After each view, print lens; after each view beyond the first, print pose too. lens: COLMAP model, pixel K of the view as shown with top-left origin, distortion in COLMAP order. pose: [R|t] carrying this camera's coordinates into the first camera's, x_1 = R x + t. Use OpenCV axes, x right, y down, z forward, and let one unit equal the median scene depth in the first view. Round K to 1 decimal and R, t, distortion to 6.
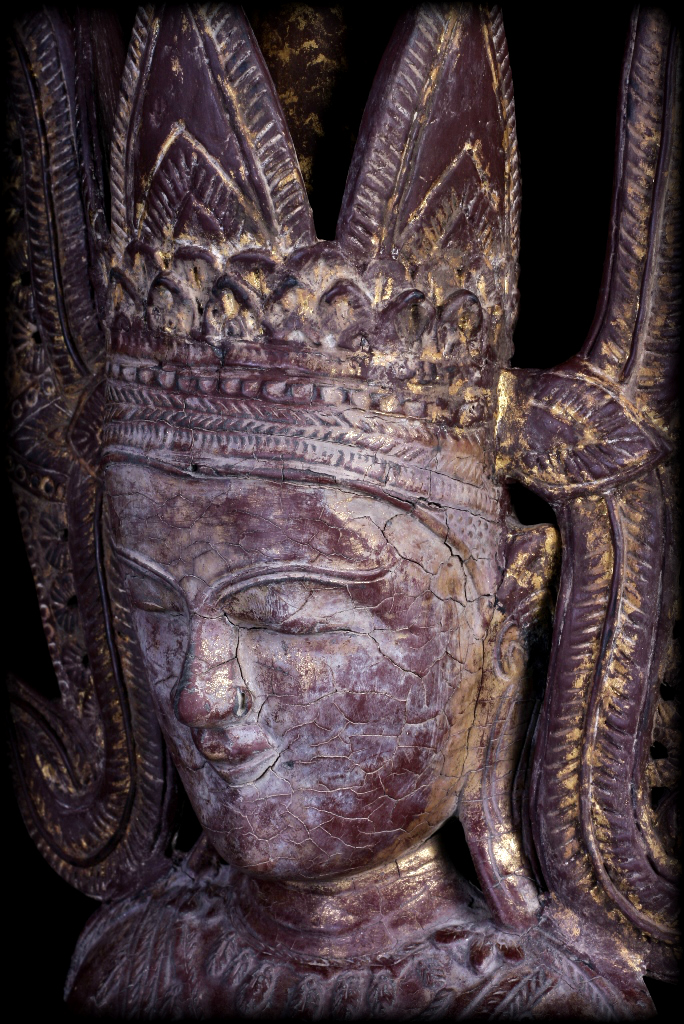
lens RADIAL K [[2578.6, 0, 361.2], [0, 2578.6, 507.9], [0, 0, 1]] dist [-0.105042, -0.468056]
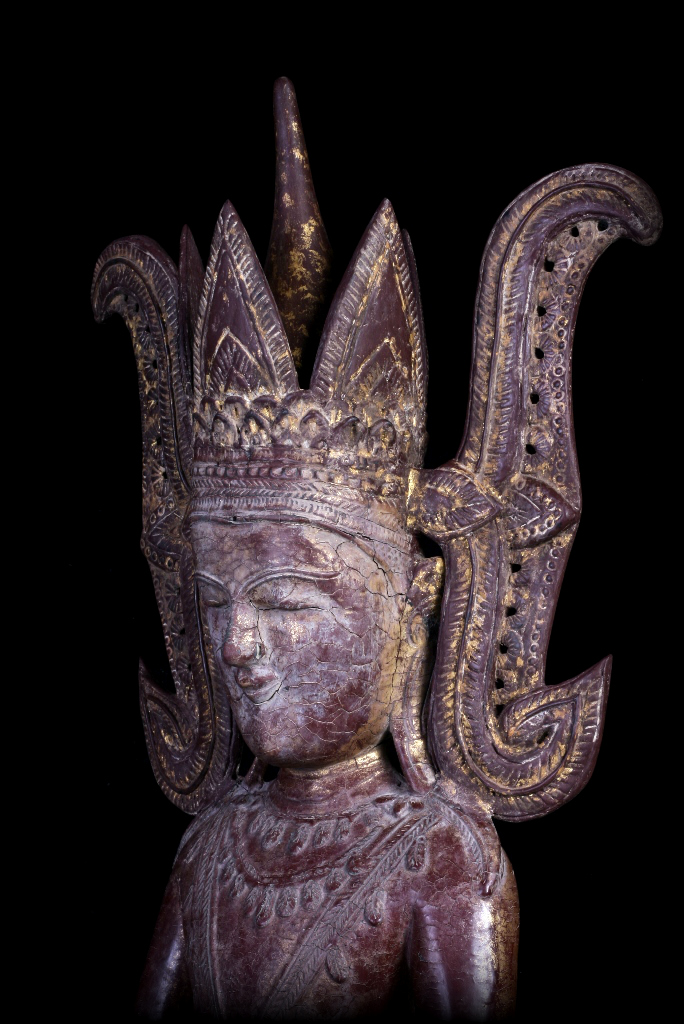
lens RADIAL K [[2501.3, 0, 342.0], [0, 2501.3, 512.0], [0, 0, 1]] dist [-0.102456, 0.044075]
pose [[0.993188, -0.005898, -0.116374, 0.209018], [-0.012744, 0.987229, -0.158796, 0.251348], [0.115825, 0.159198, 0.980429, -0.687417]]
